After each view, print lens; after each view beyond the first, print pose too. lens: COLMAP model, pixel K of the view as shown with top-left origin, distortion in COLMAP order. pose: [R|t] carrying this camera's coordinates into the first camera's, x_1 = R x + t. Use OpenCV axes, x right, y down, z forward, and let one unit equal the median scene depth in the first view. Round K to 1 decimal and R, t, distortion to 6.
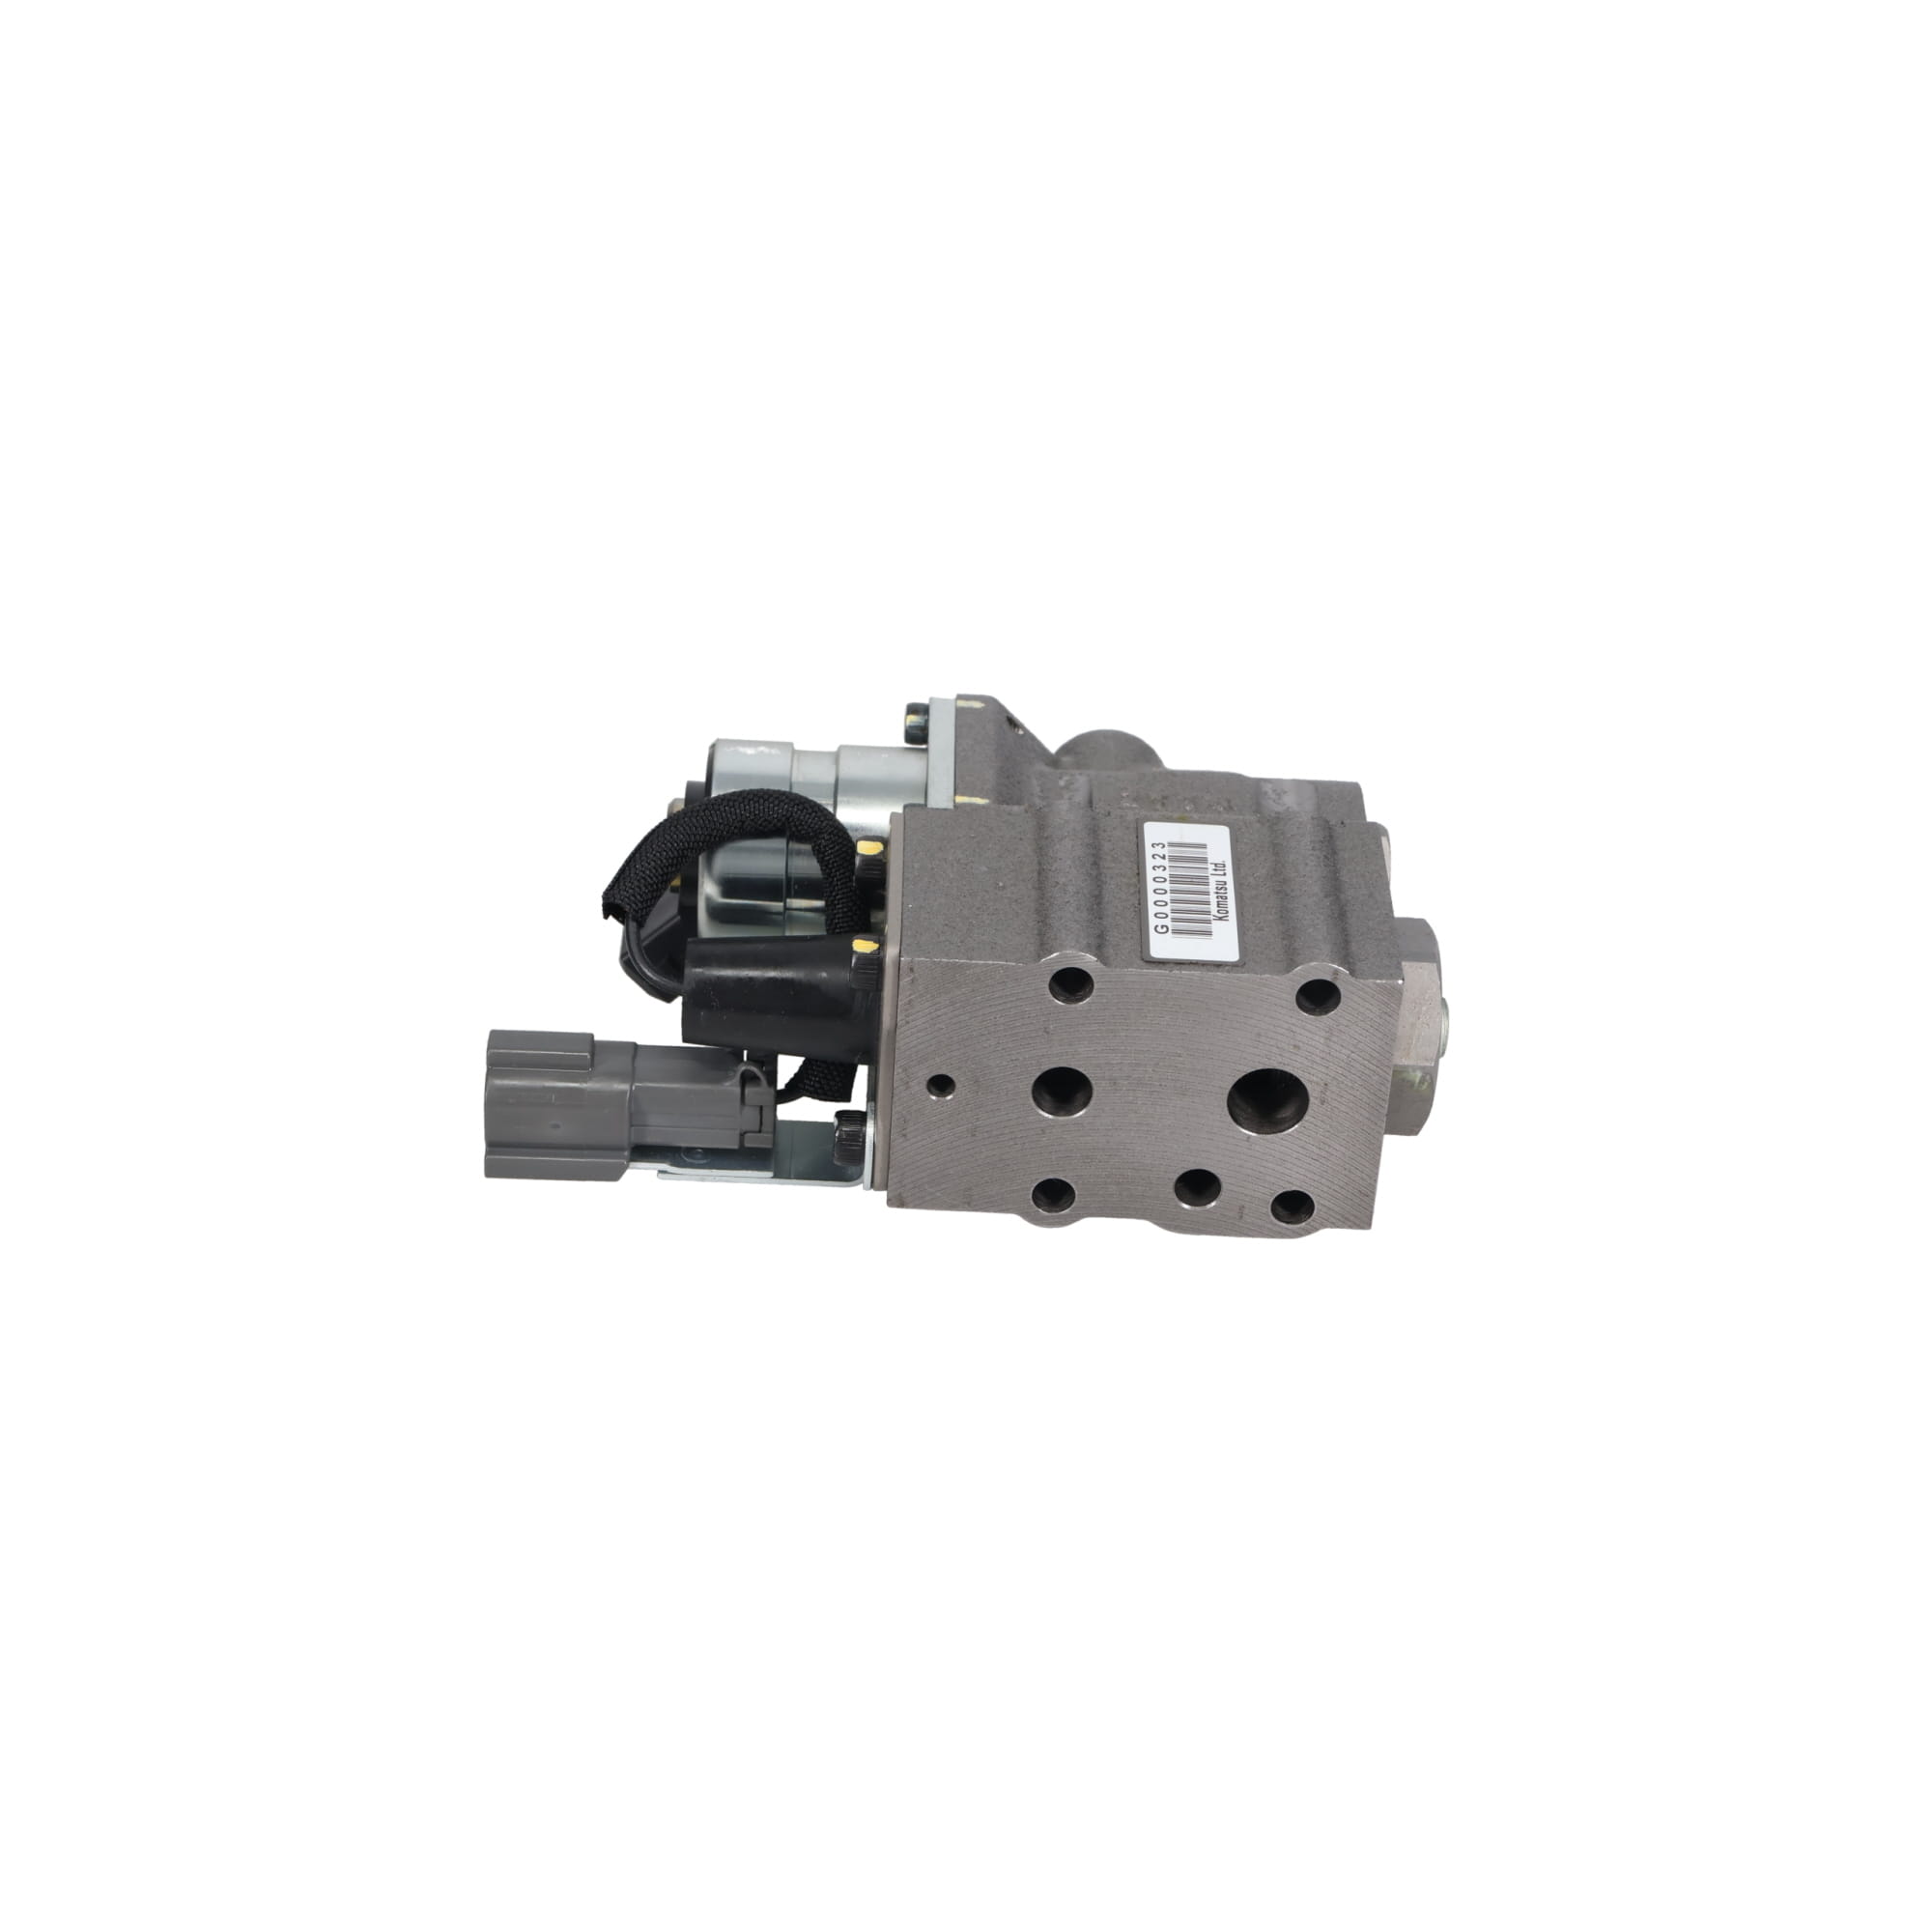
lens RADIAL K [[4662.8, 0, 963.8], [0, 4662.8, 966.2], [0, 0, 1]] dist [0.102668, 0.000000]
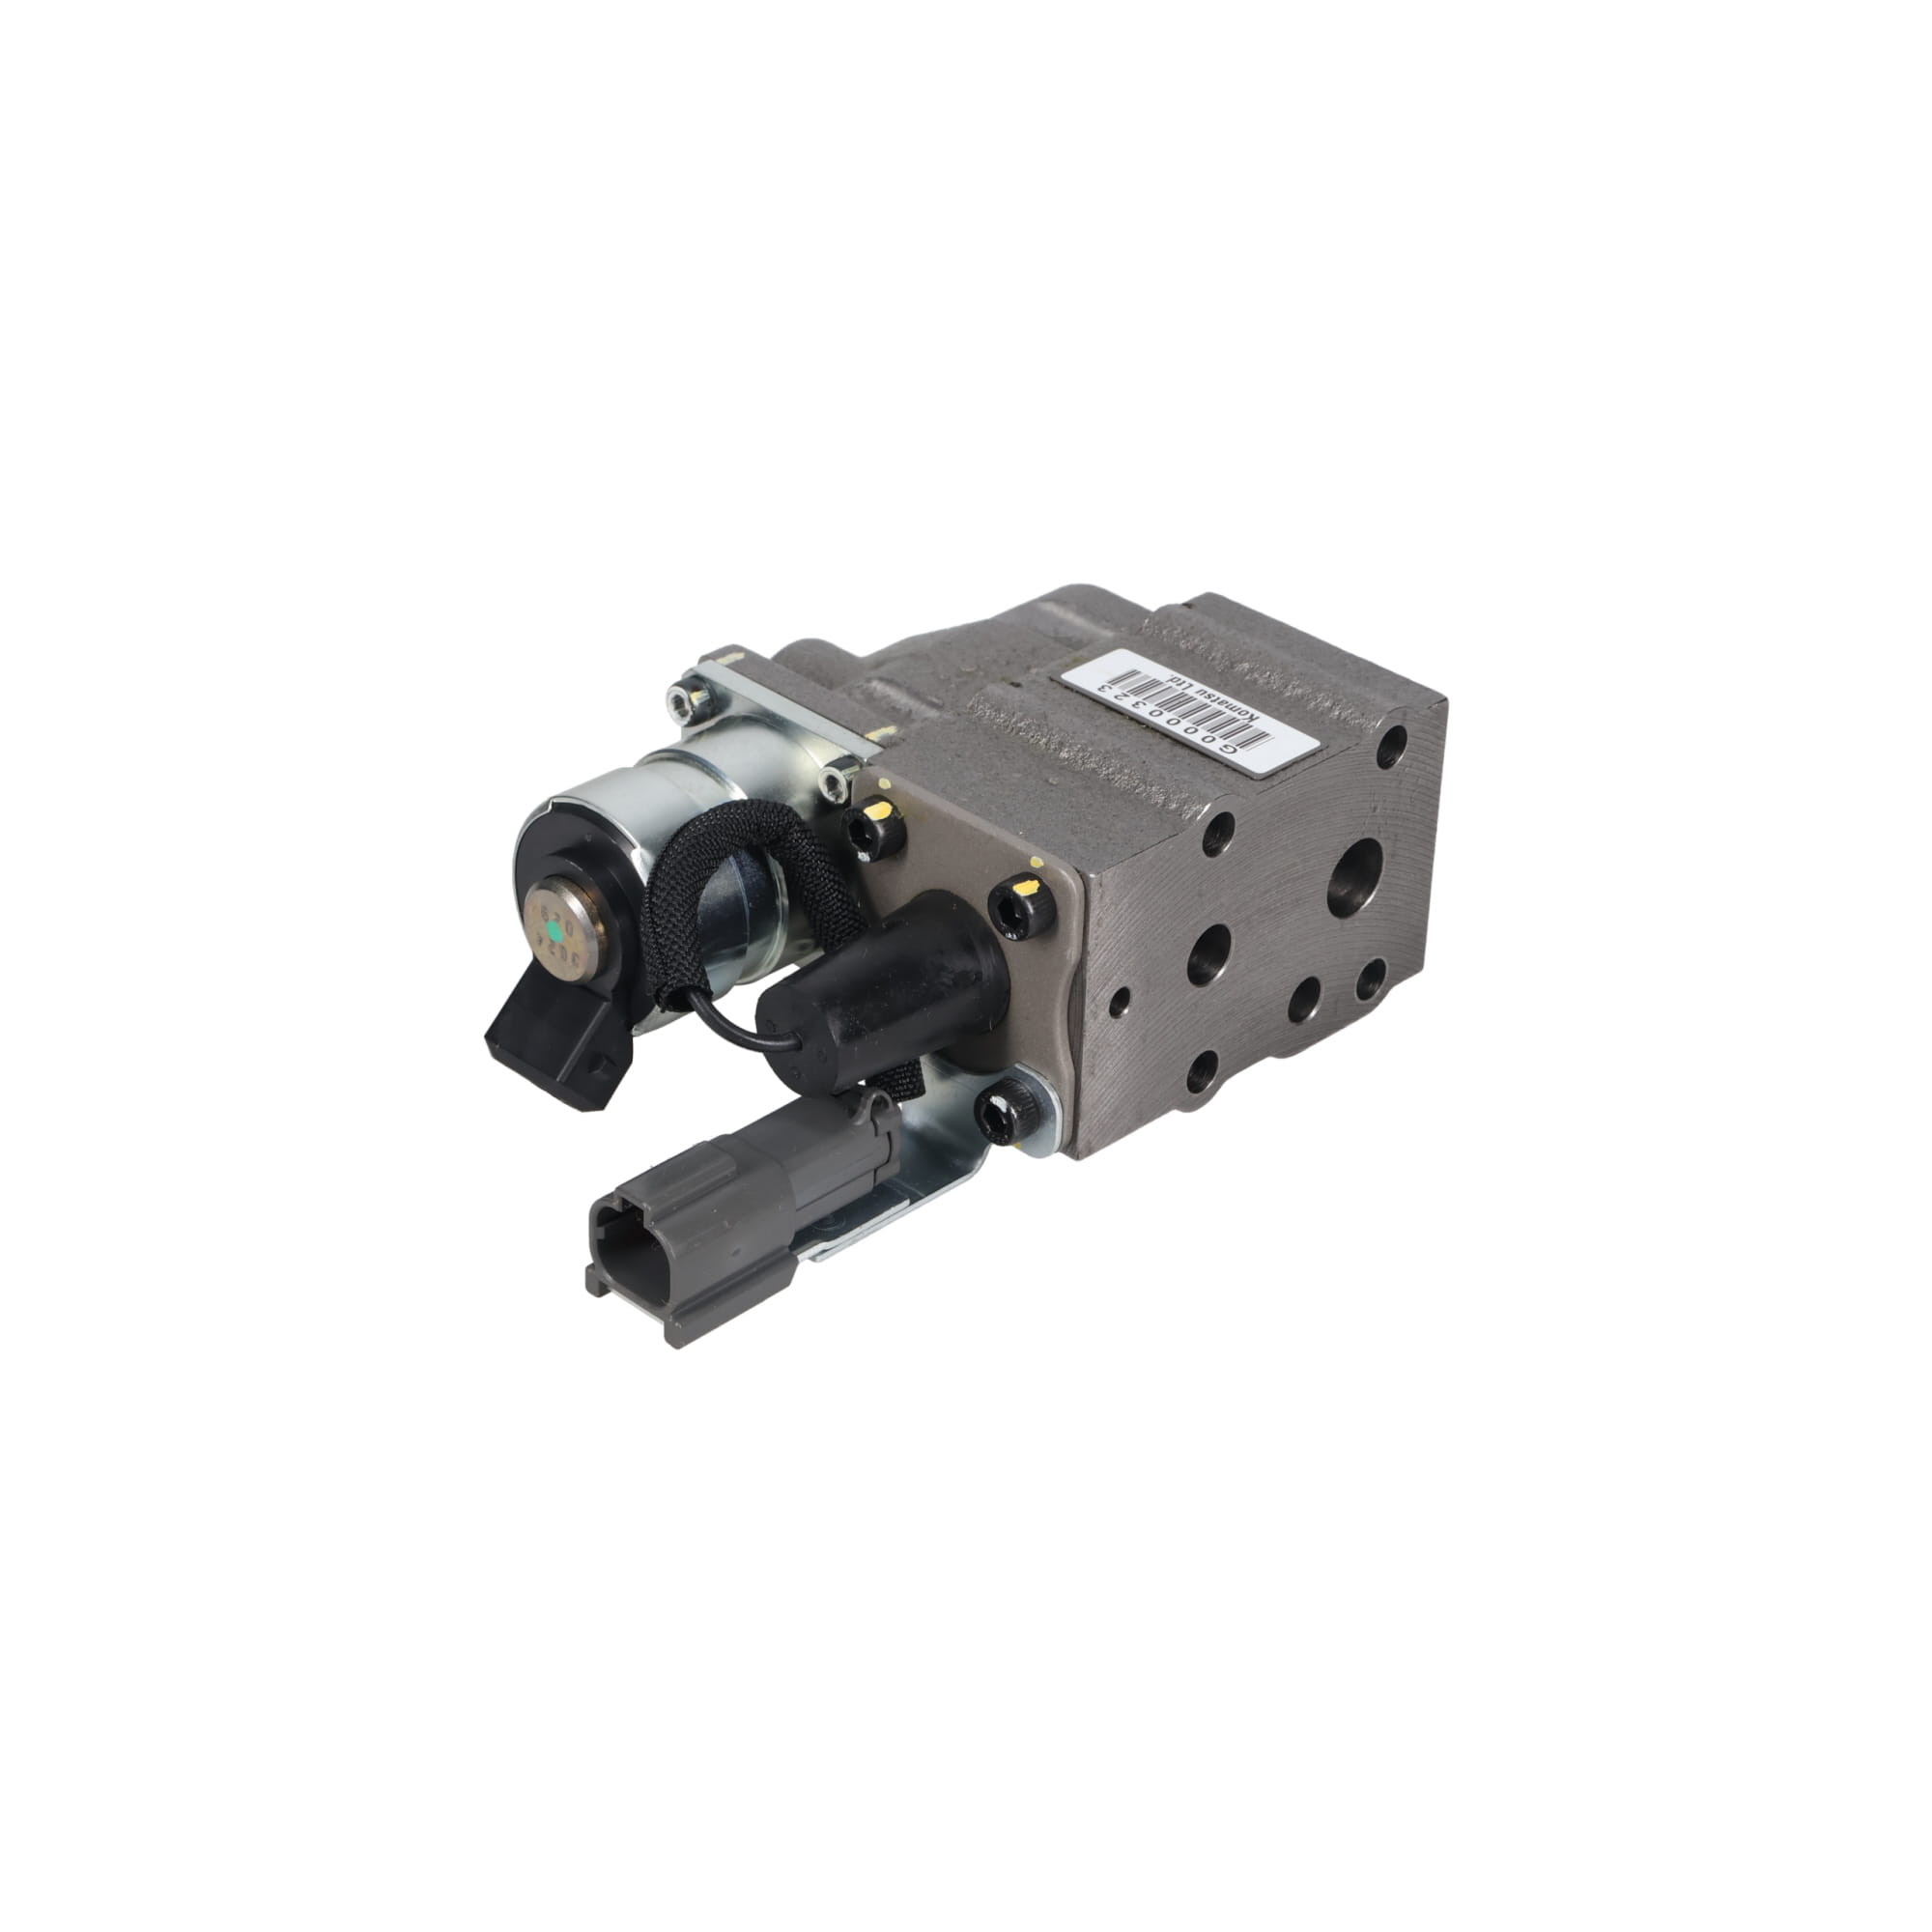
lens RADIAL K [[4662.8, 0, 968.5], [0, 4662.8, 966.3], [0, 0, 1]] dist [0.102668, 0.000000]
pose [[0.690648, -0.400319, 0.602287, -0.555960], [0.397112, 0.905956, 0.146785, -0.122508], [-0.604406, 0.137799, 0.784668, 0.301816]]
